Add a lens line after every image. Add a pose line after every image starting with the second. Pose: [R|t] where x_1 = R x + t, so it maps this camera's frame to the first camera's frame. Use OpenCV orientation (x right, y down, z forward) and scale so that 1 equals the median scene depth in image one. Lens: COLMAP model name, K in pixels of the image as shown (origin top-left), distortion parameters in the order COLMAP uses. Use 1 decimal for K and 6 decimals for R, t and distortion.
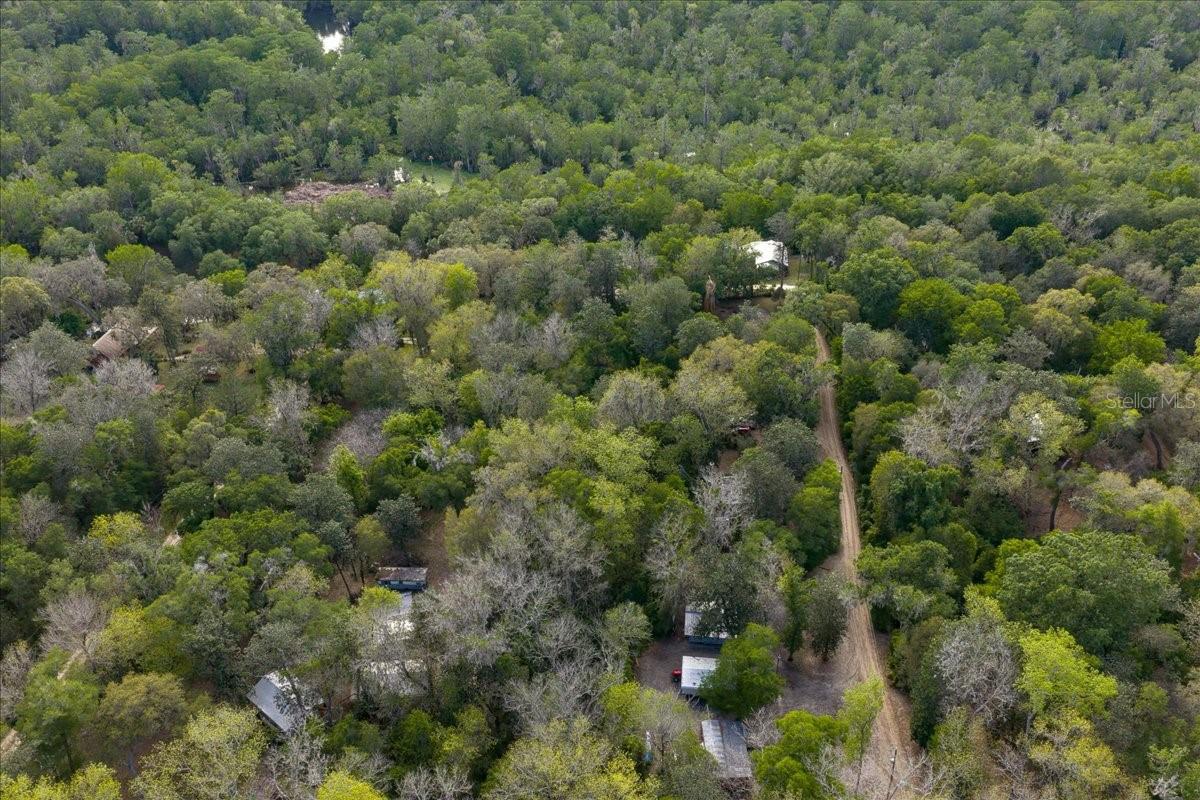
lens RADIAL K [[989.3, 0, 596.4], [0, 989.3, 399.4], [0, 0, 1]] dist [0.003201, -0.000167]
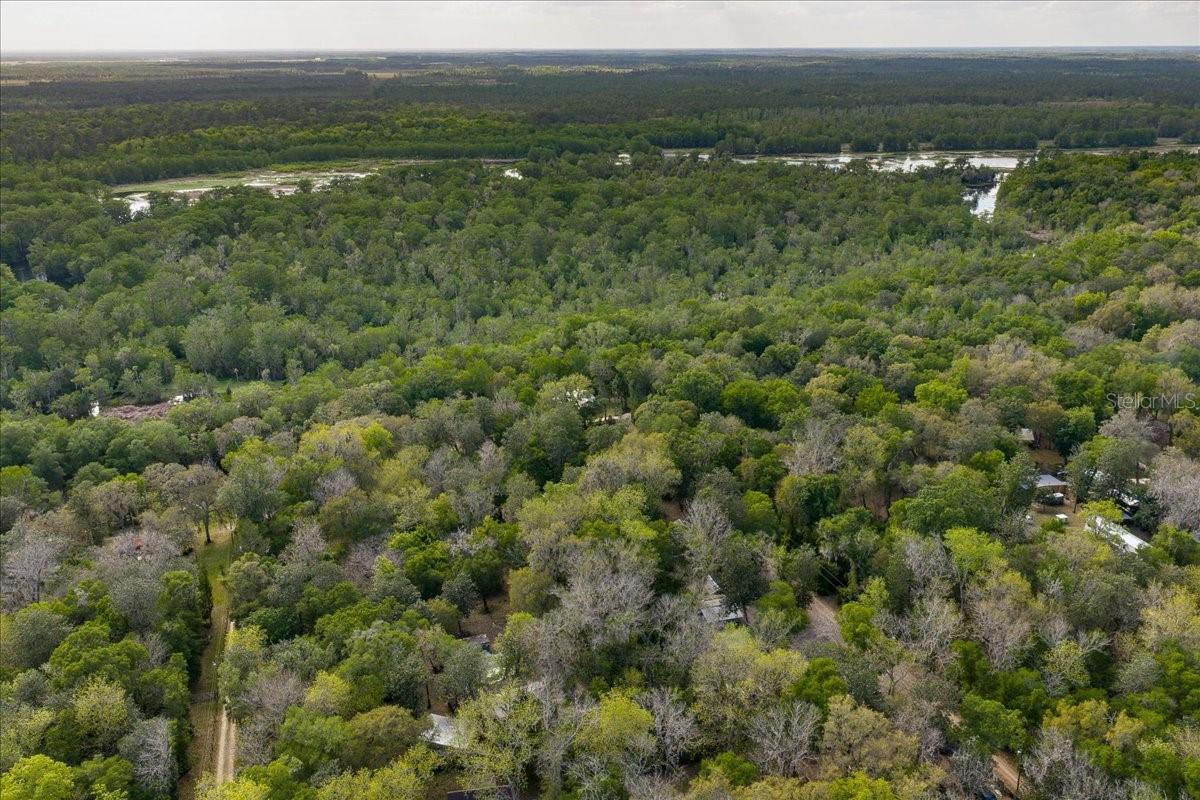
lens RADIAL K [[989.3, 0, 596.4], [0, 989.3, 399.4], [0, 0, 1]] dist [0.003201, -0.000167]
pose [[0.917373, -0.130290, 0.376099, -0.211380], [0.212513, 0.959285, -0.186038, 0.068124], [-0.336548, 0.250592, 0.907711, -0.099061]]
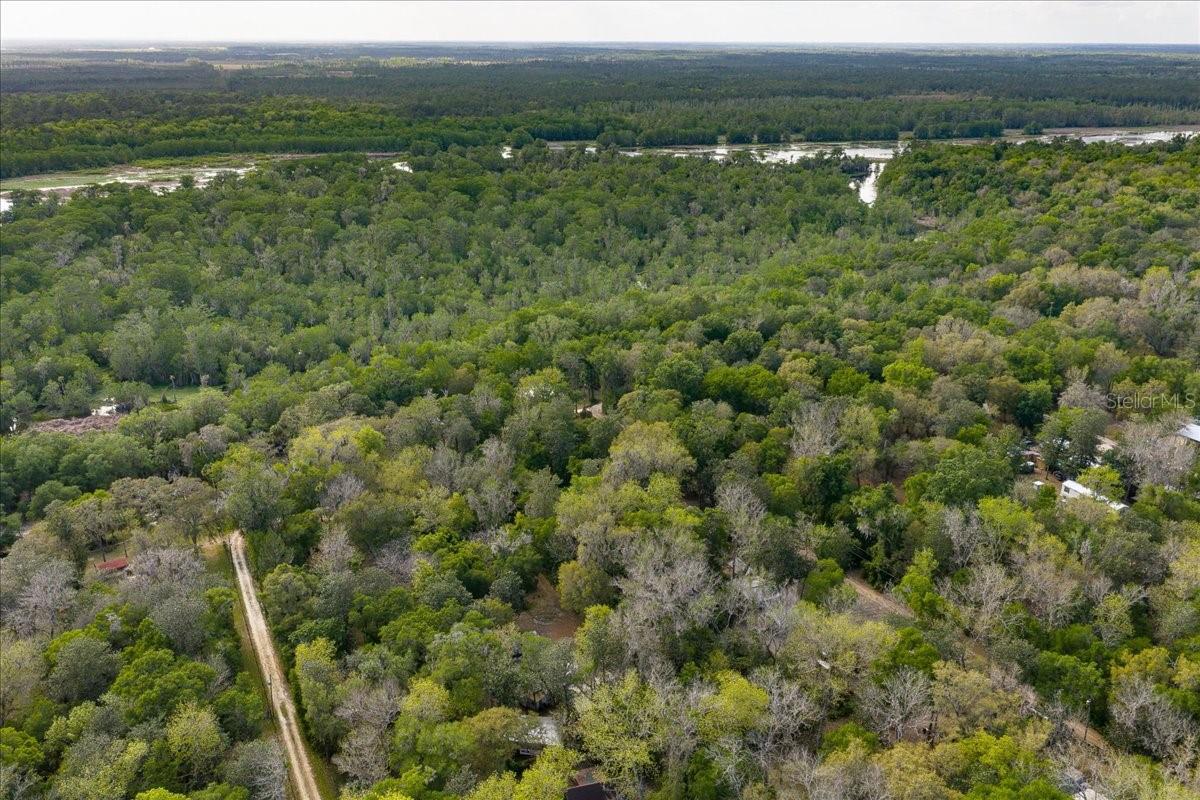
lens RADIAL K [[989.3, 0, 596.4], [0, 989.3, 399.4], [0, 0, 1]] dist [0.003201, -0.000167]
pose [[0.850759, -0.169052, 0.497626, -0.299588], [0.274230, 0.950529, -0.145921, 0.045459], [-0.448339, 0.260607, 0.855030, -0.061687]]
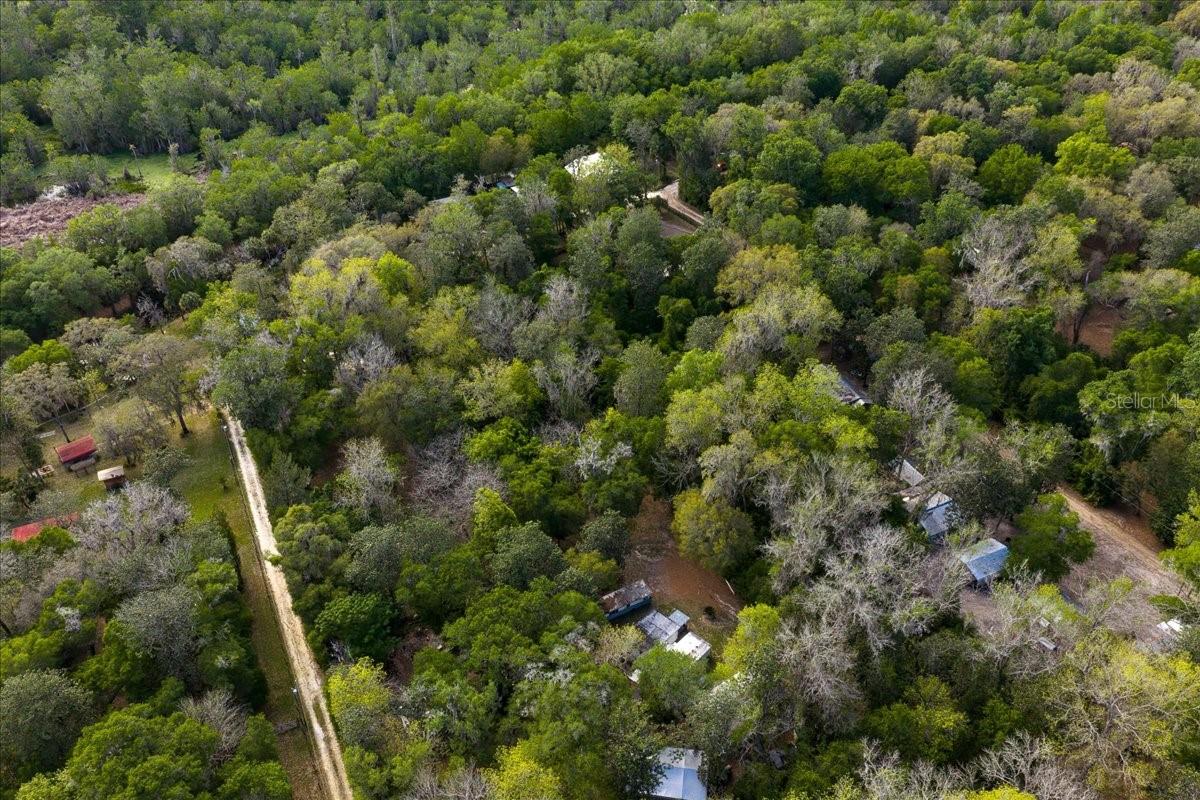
lens RADIAL K [[989.3, 0, 596.4], [0, 989.3, 399.4], [0, 0, 1]] dist [0.003201, -0.000167]
pose [[0.852505, -0.319246, 0.413905, -0.239135], [0.283112, 0.947631, 0.147793, -0.058738], [-0.439411, -0.008813, 0.898243, 0.097309]]
